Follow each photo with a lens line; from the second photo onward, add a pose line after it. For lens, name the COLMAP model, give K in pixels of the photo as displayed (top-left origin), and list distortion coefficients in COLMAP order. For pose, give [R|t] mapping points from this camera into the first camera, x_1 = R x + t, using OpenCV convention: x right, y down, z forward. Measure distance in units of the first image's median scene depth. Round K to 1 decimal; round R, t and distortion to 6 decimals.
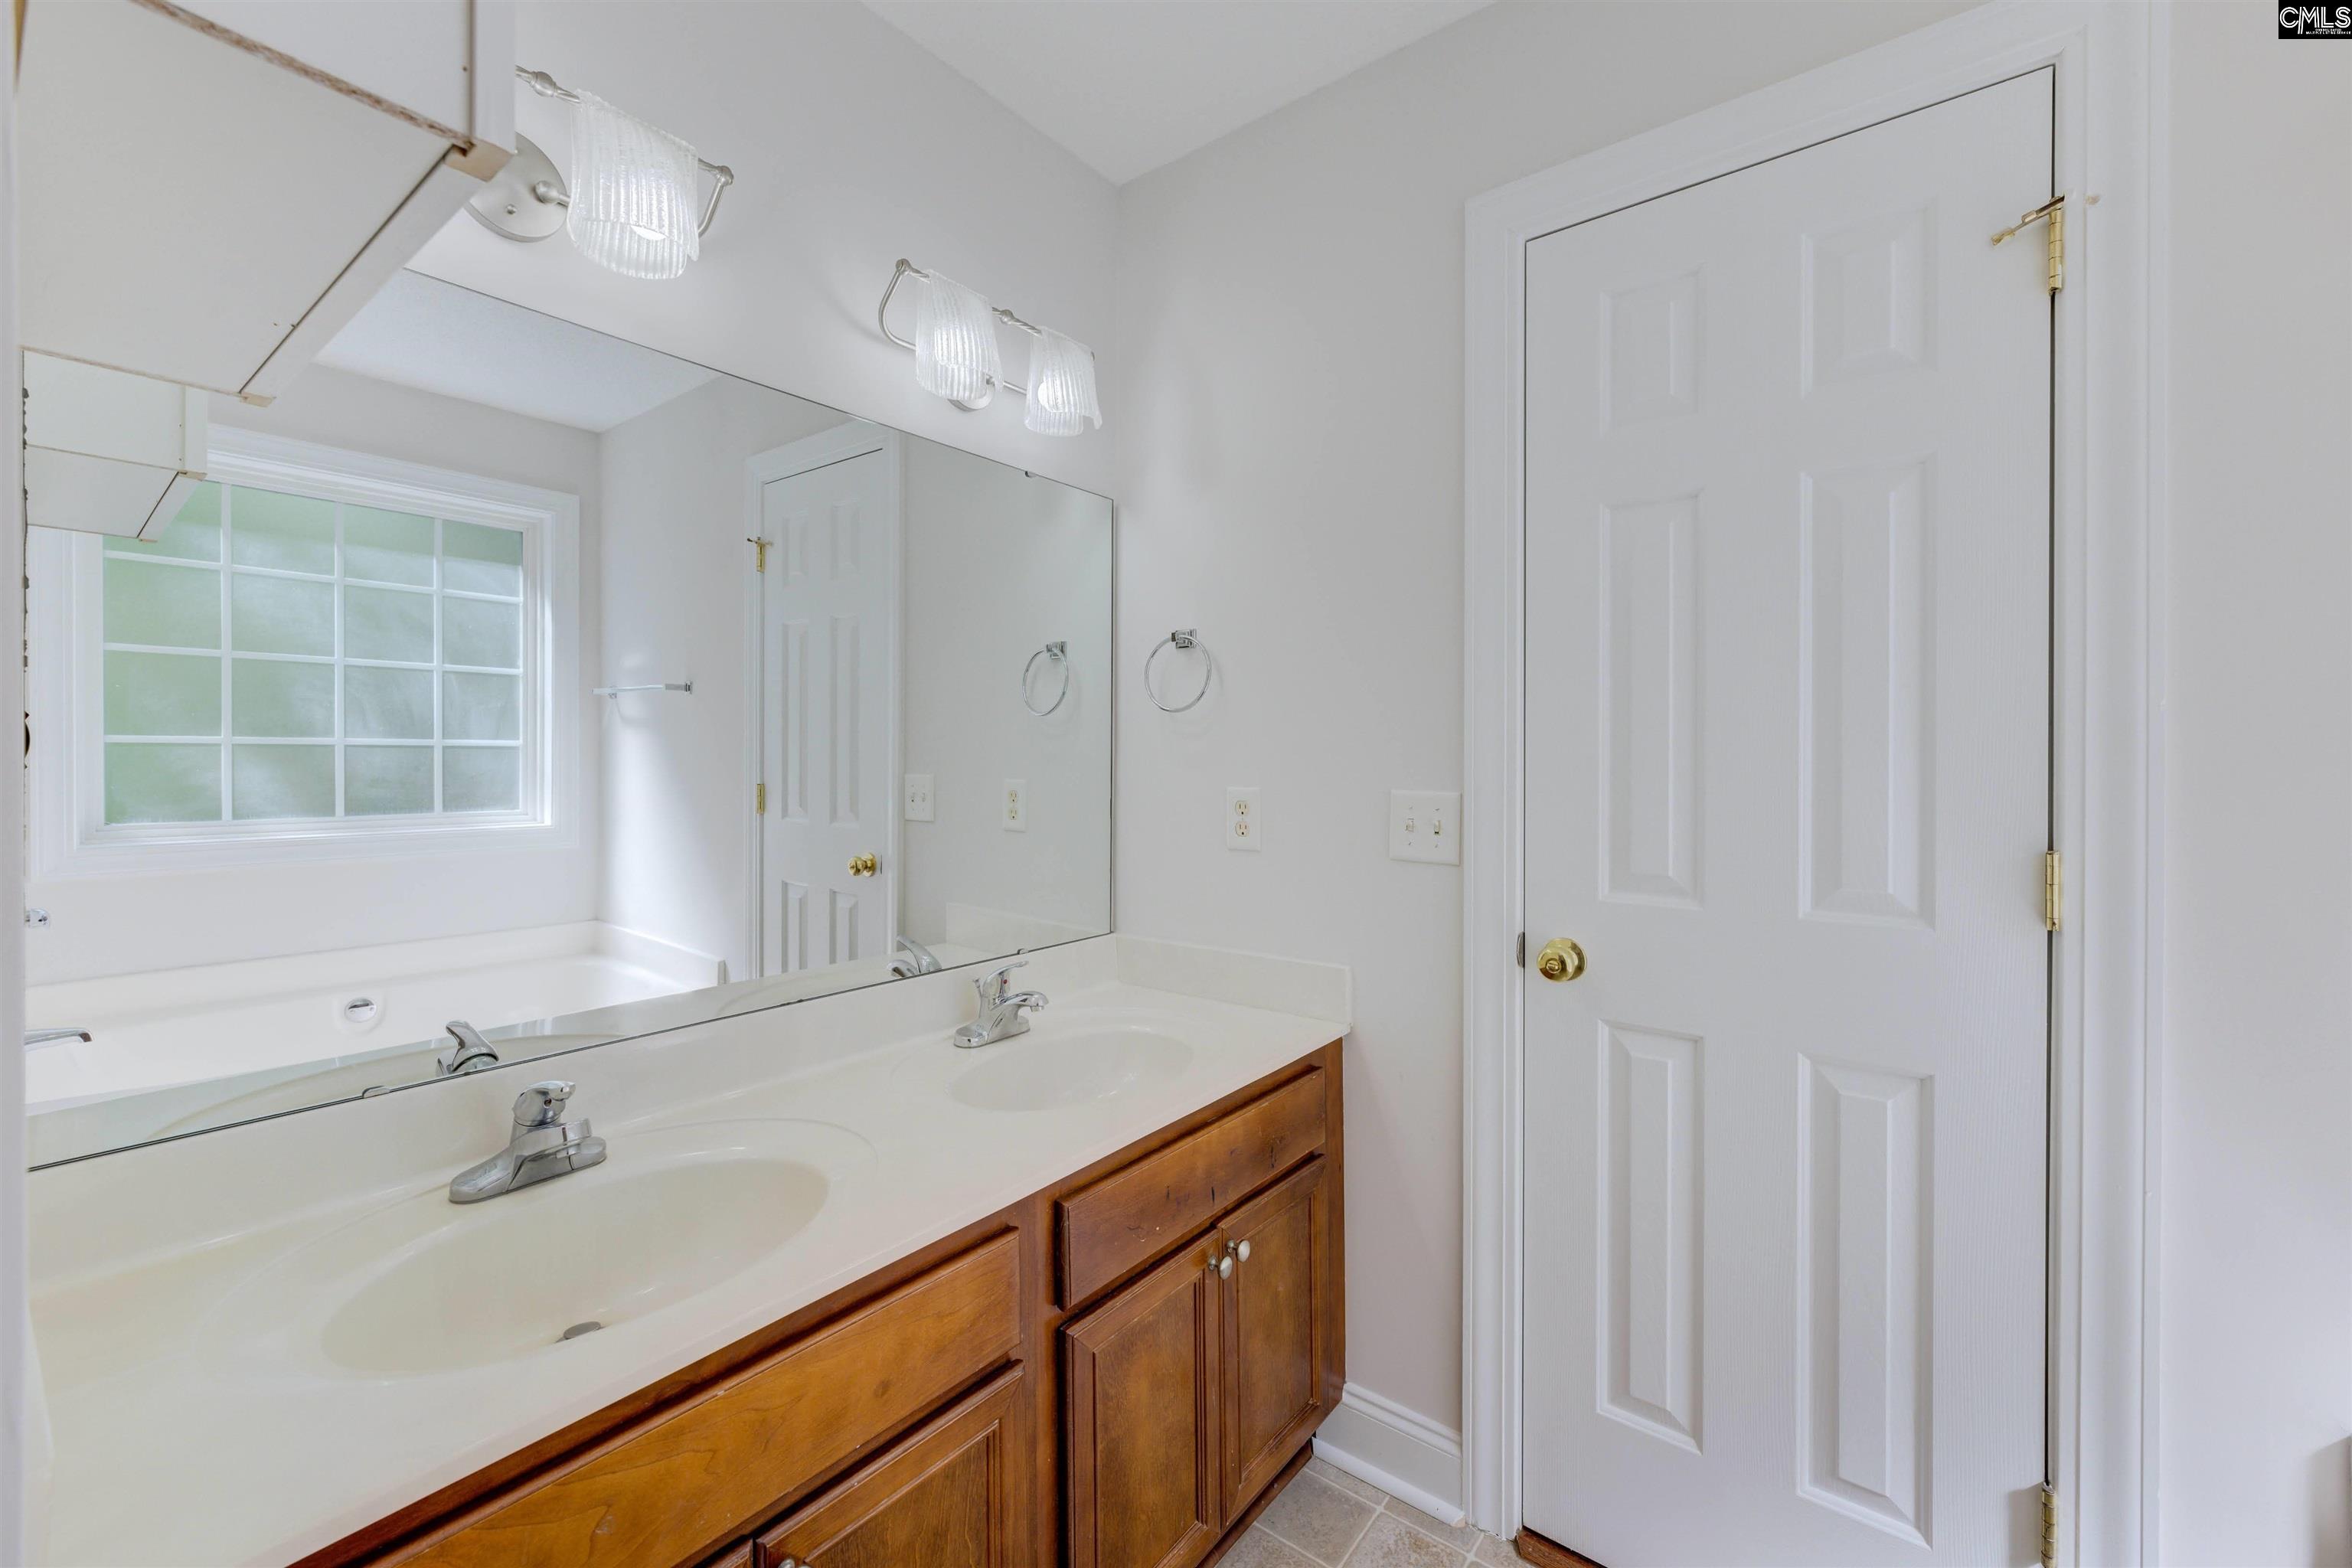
lens RADIAL K [[930.3, 0, 1179.2], [0, 930.3, 777.6], [0, 0, 1]] dist [0.001086, 0.000142]
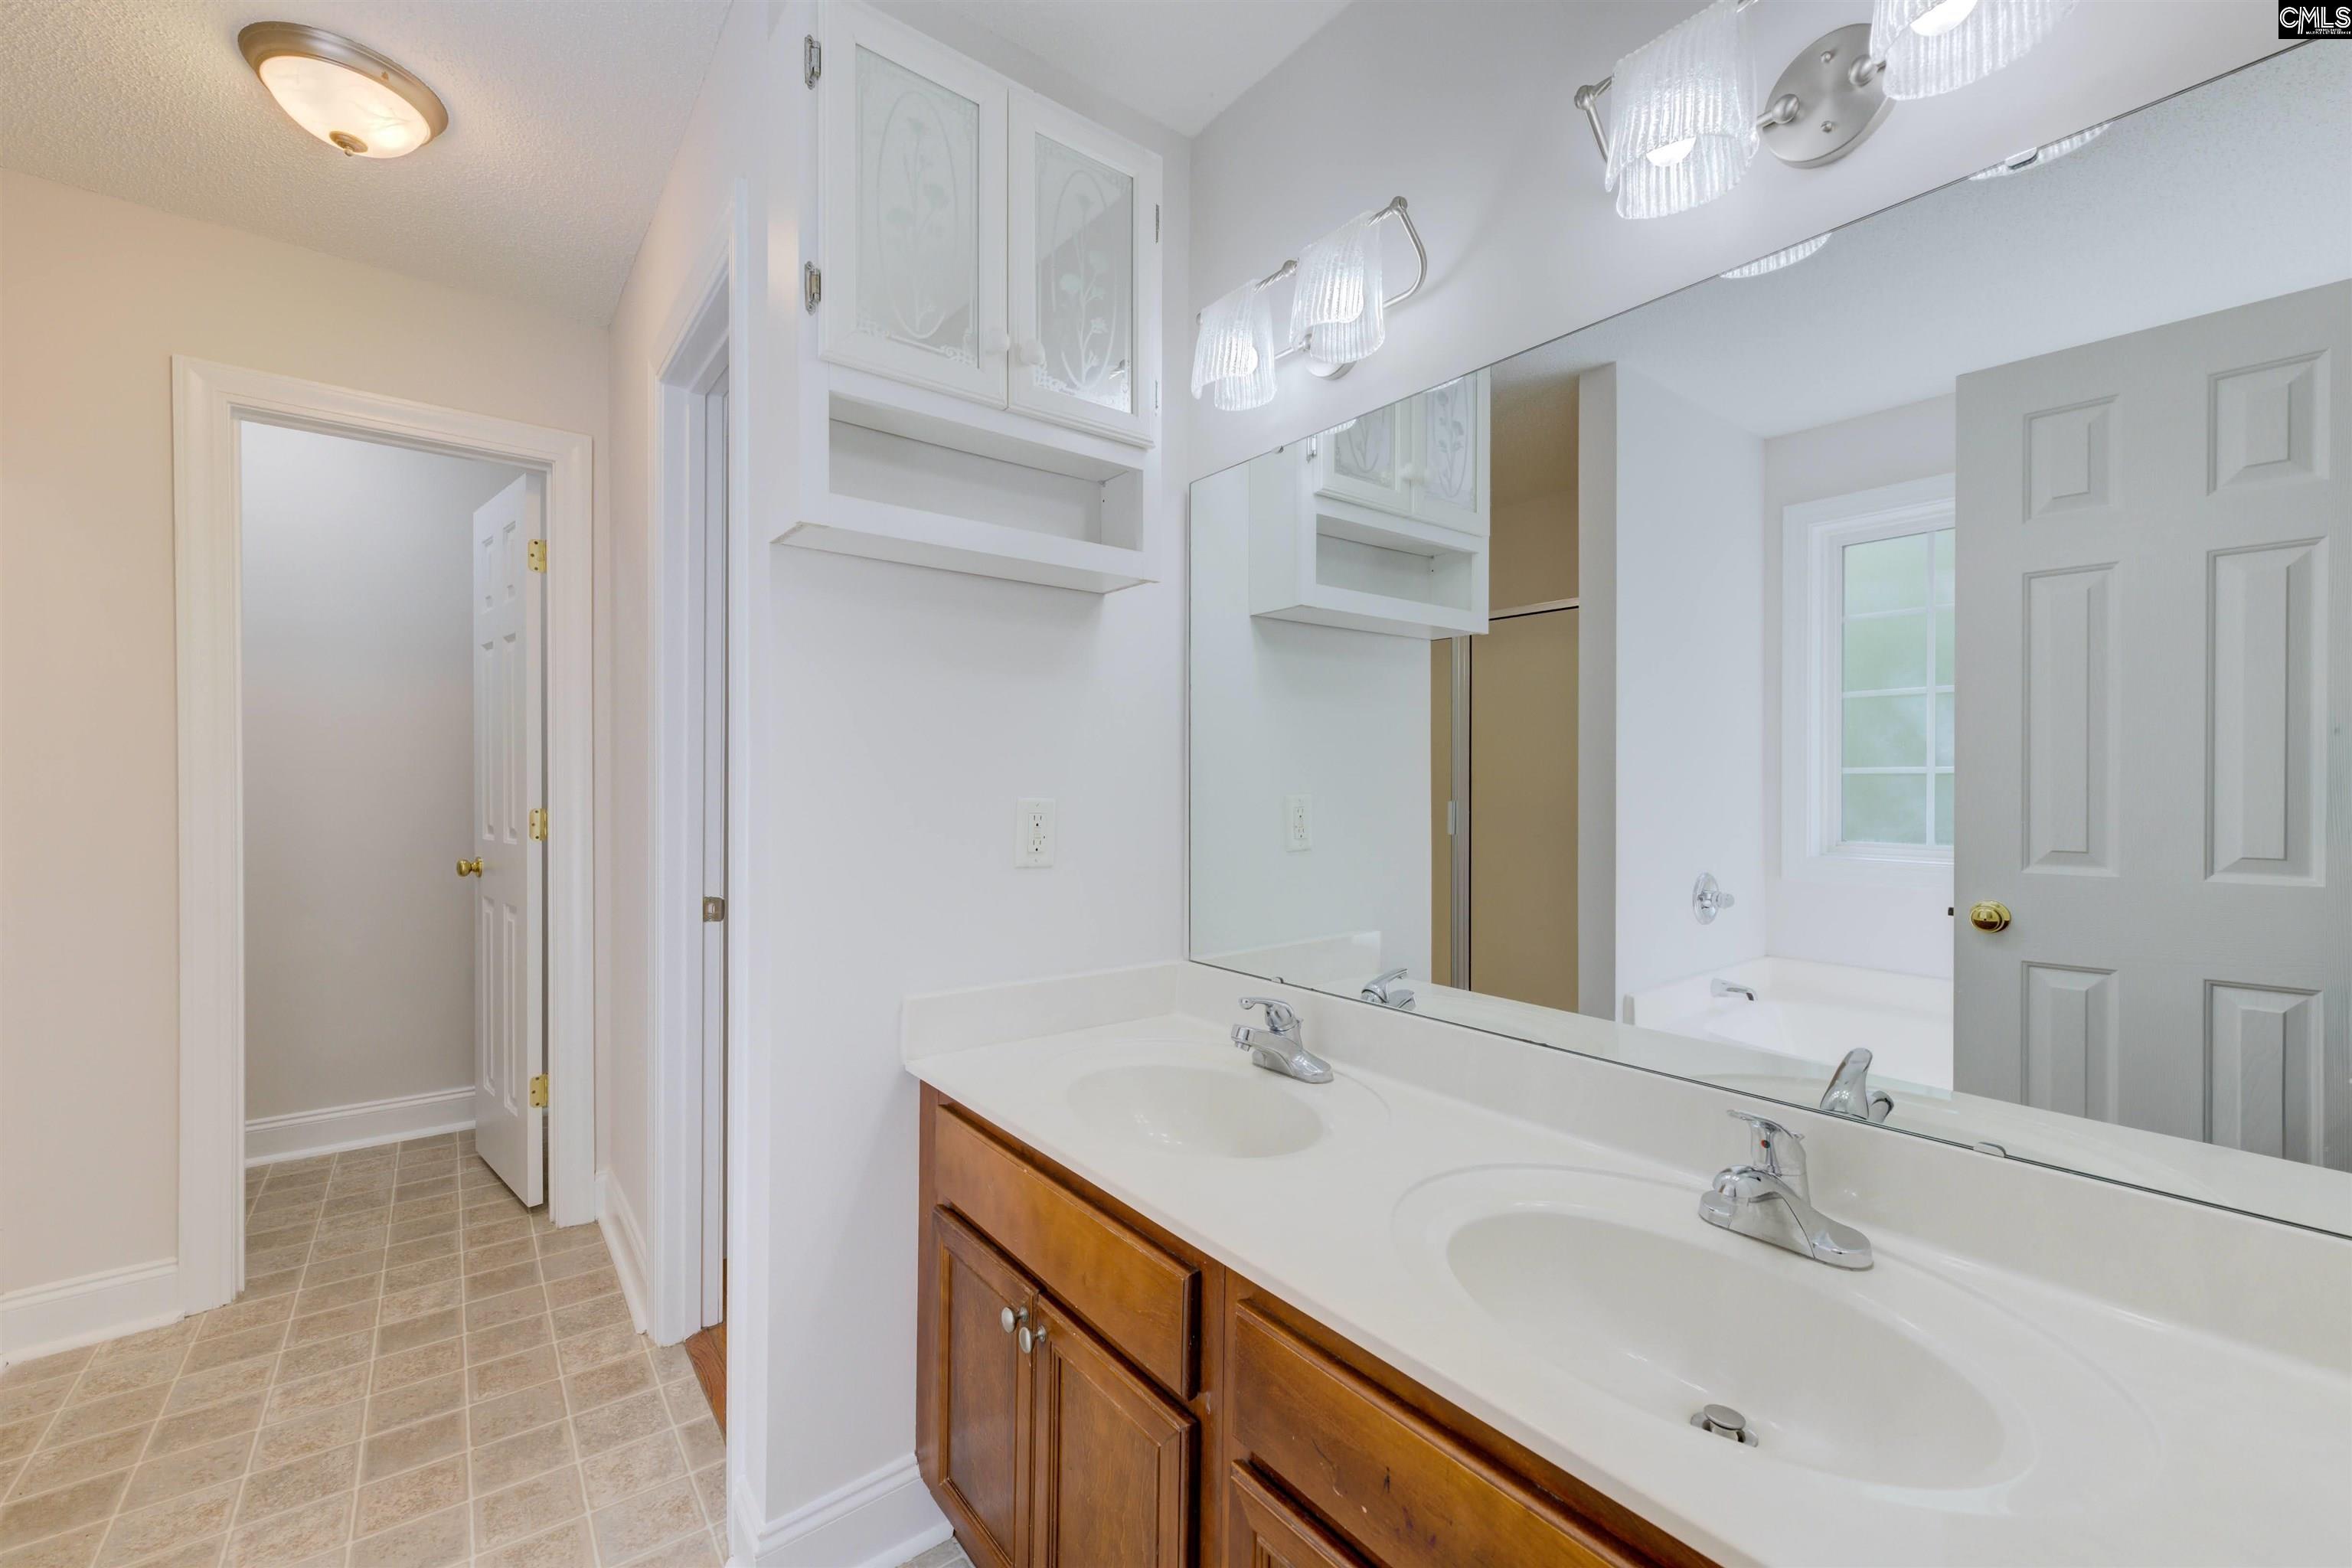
lens RADIAL K [[930.3, 0, 1175.9], [0, 930.3, 782.3], [0, 0, 1]] dist [0.001086, 0.000142]
pose [[-0.246143, -0.013545, -0.969139, 0.615215], [-0.022124, 0.999720, -0.008354, 0.002847], [0.968981, 0.019385, -0.246374, 1.007375]]
